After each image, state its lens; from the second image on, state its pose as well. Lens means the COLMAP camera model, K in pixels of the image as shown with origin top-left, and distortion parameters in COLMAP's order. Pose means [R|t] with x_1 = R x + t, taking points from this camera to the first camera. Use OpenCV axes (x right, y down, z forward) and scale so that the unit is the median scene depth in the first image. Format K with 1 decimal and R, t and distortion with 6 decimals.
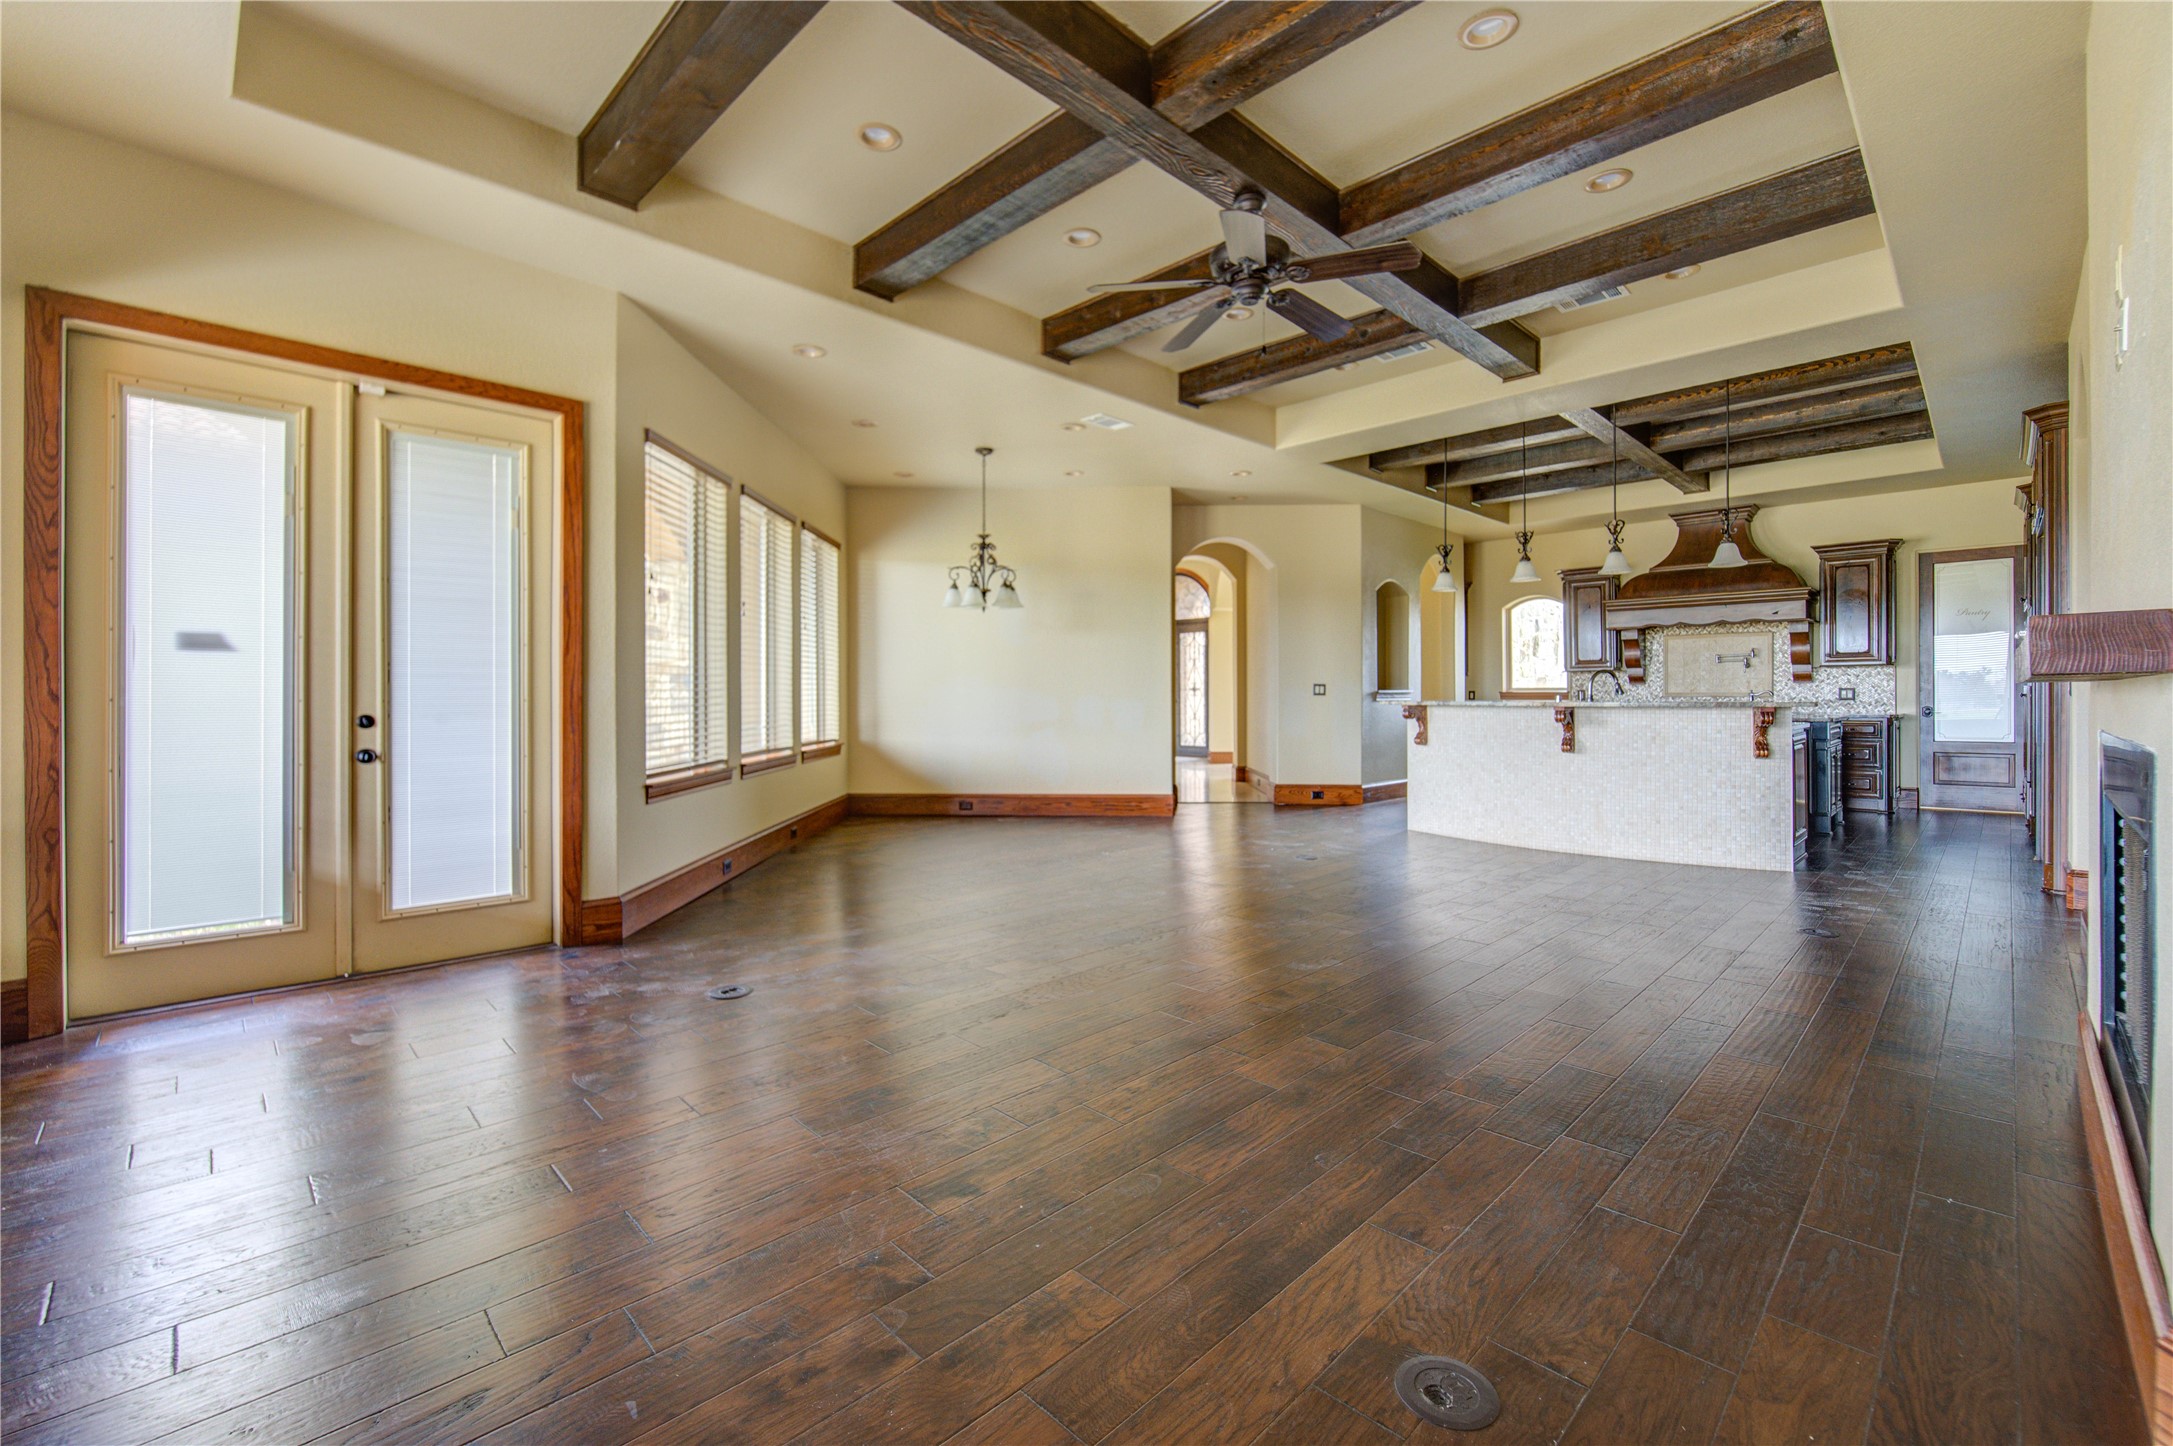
lens RADIAL K [[921.4, 0, 1077.7], [0, 921.4, 693.7], [0, 0, 1]] dist [-0.001126, 0.000099]
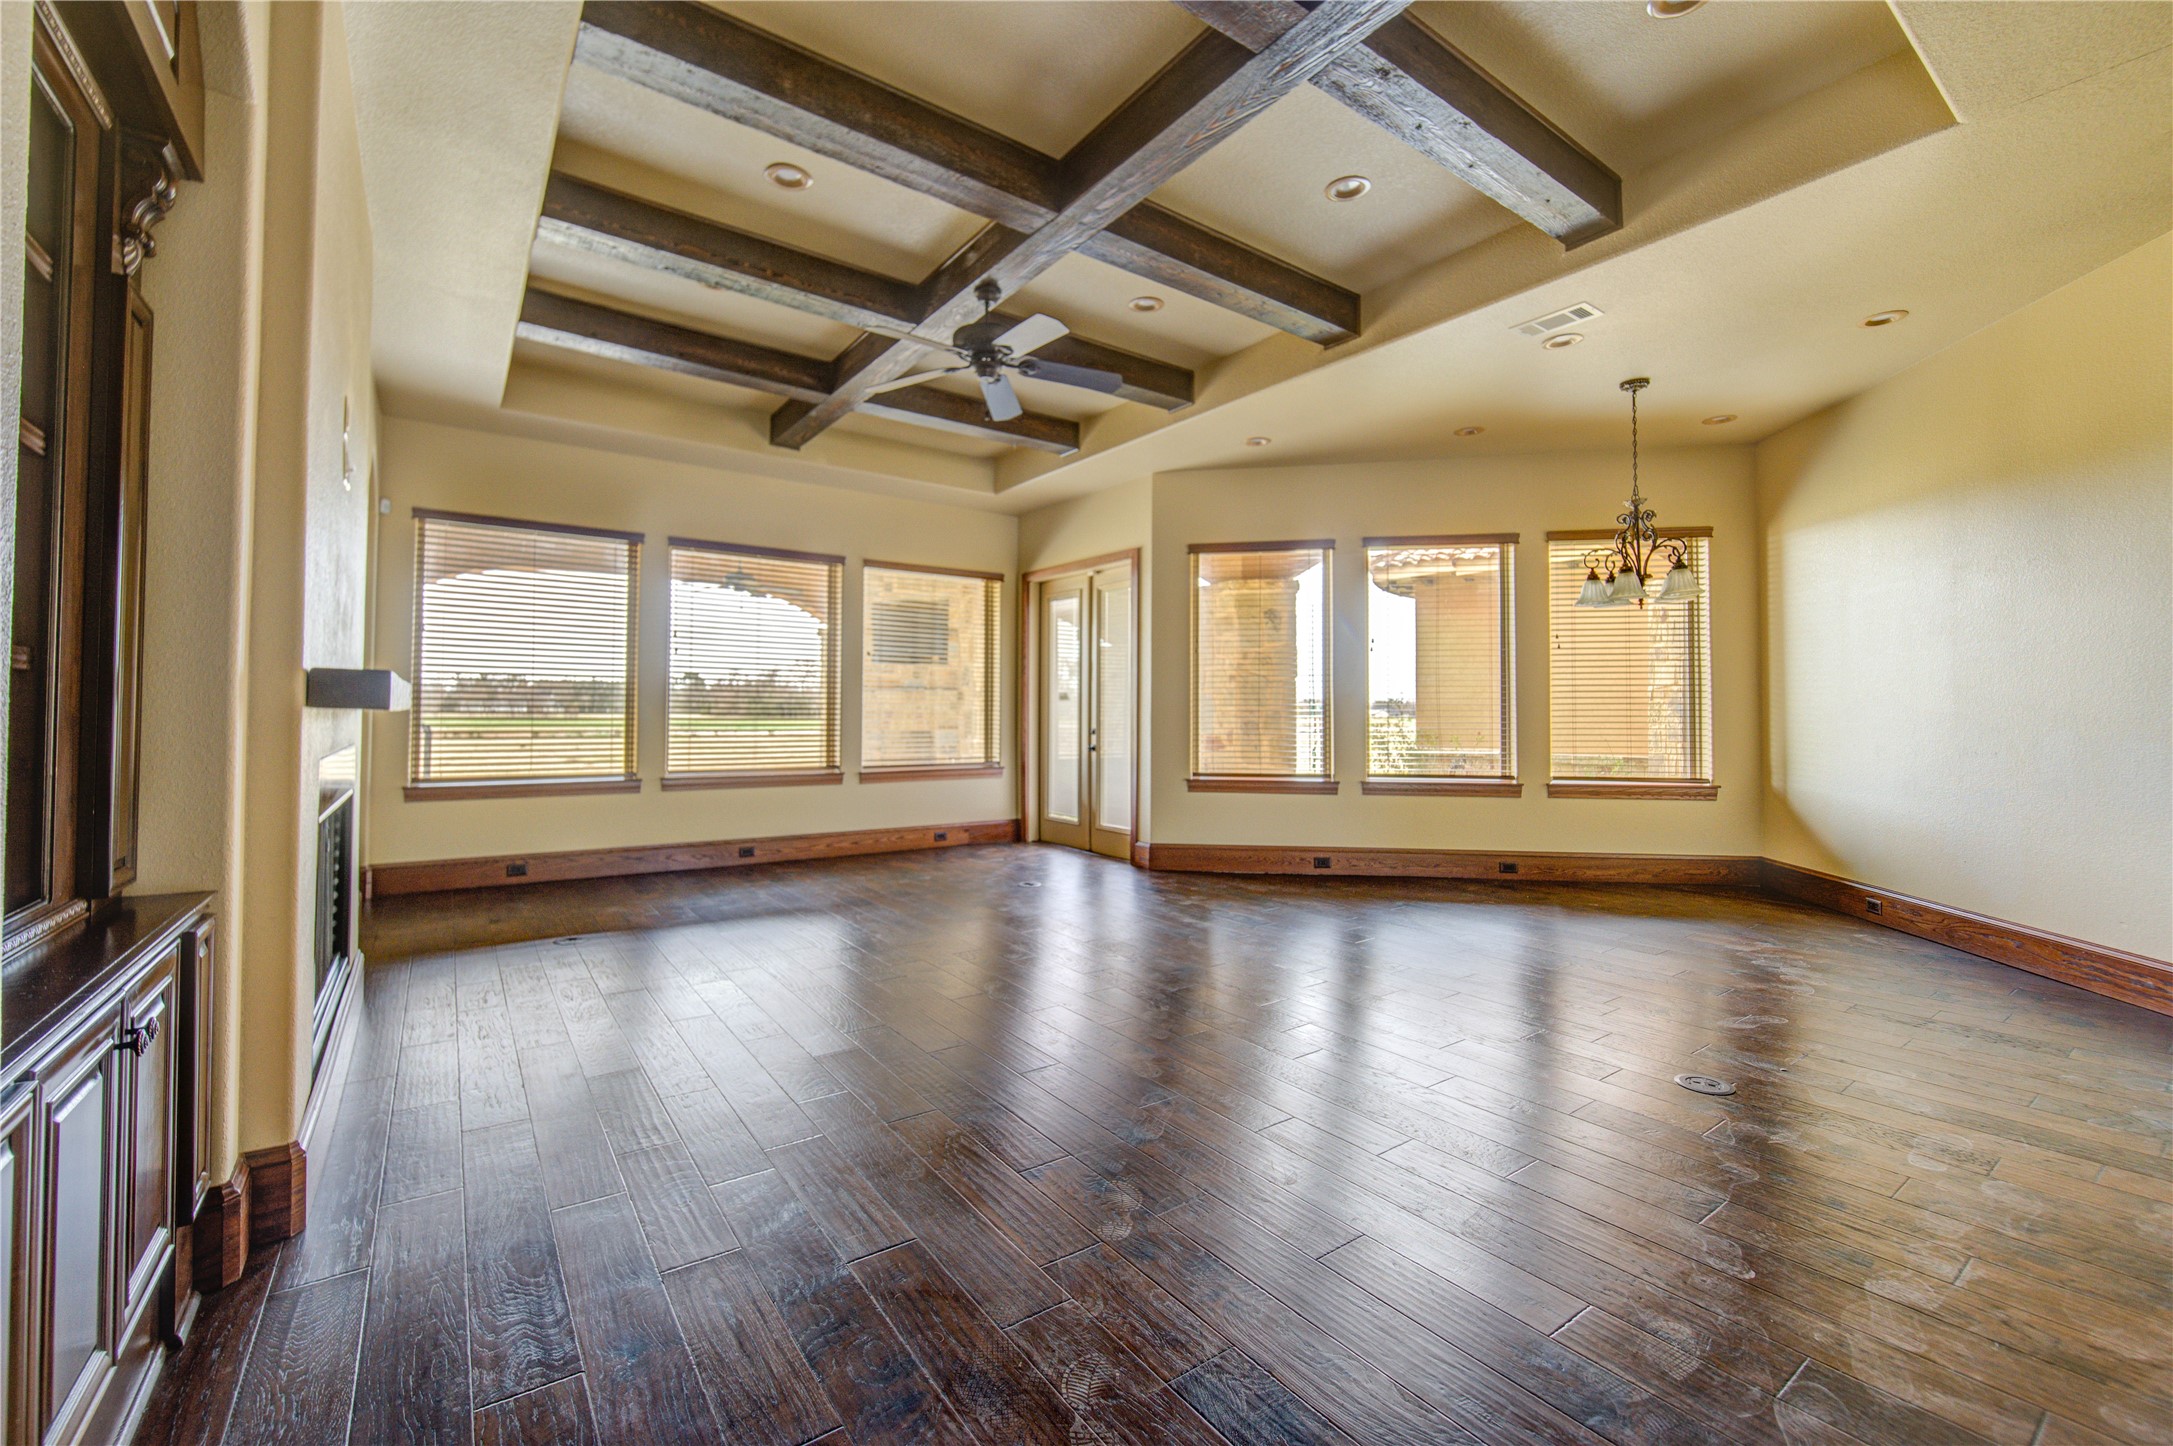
lens RADIAL K [[921.4, 0, 1077.7], [0, 921.4, 693.7], [0, 0, 1]] dist [-0.001126, 0.000099]
pose [[-0.172608, -0.015135, -0.984874, 0.685760], [0.000209, 0.999881, -0.015402, -0.012997], [0.984991, -0.002864, -0.172584, 0.709481]]
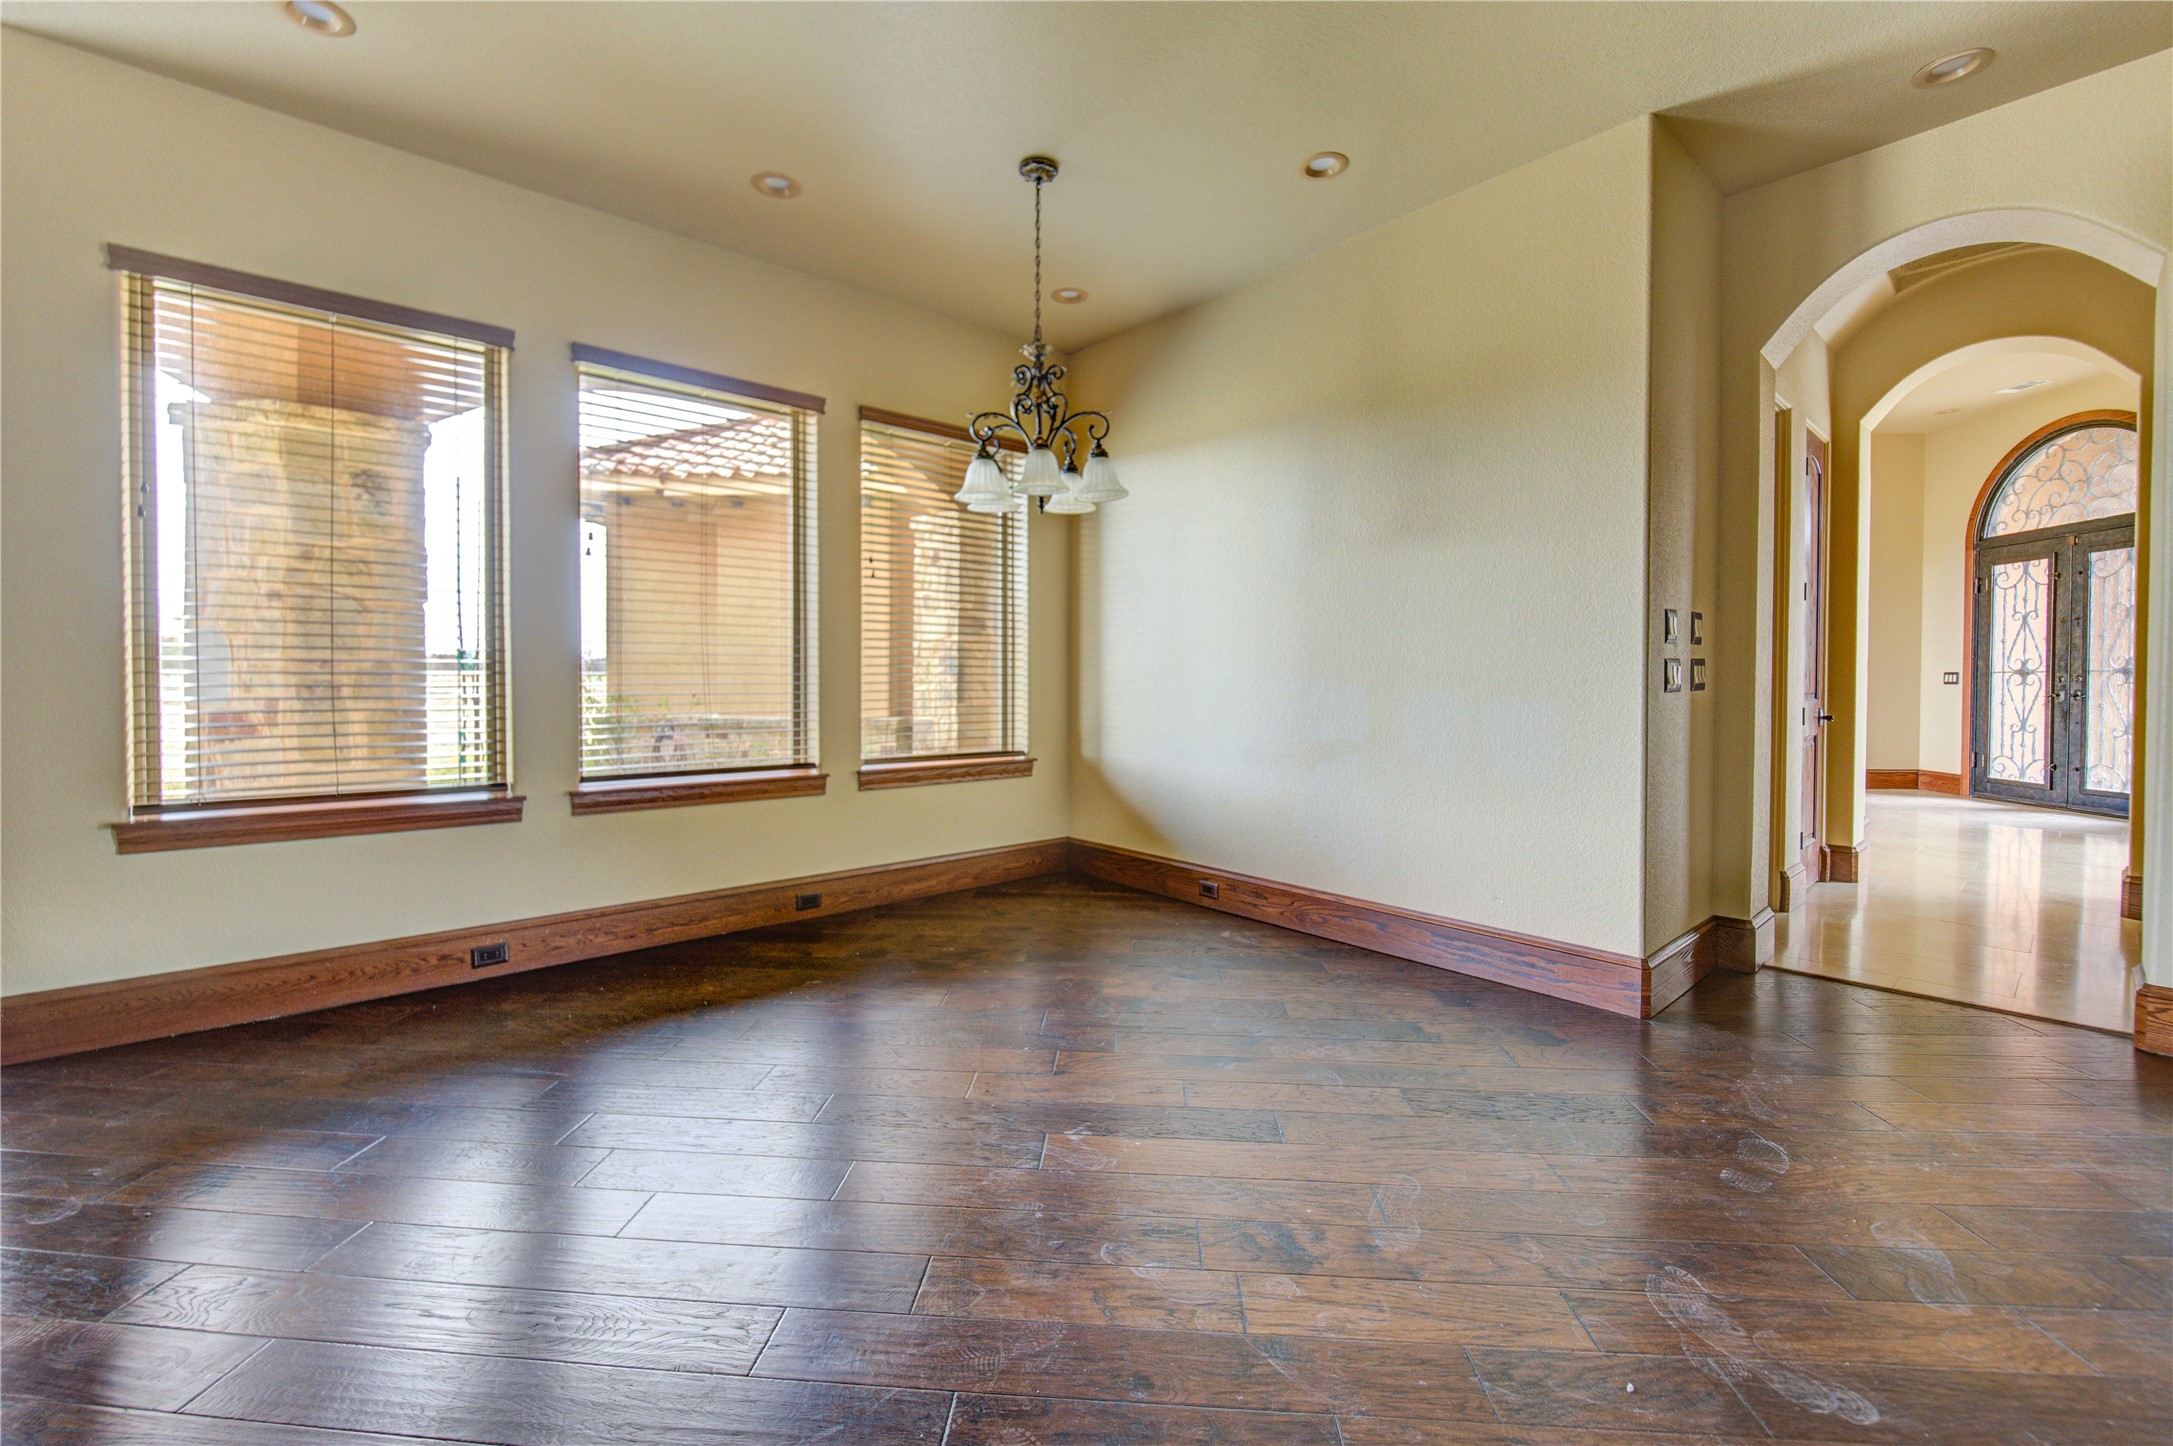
lens RADIAL K [[921.4, 0, 1077.7], [0, 921.4, 693.7], [0, 0, 1]] dist [-0.001126, 0.000099]
pose [[0.626717, 0.026879, -0.778783, 0.295139], [-0.008472, 0.999581, 0.027681, -0.009788], [0.779201, -0.010750, 0.626682, 0.731044]]
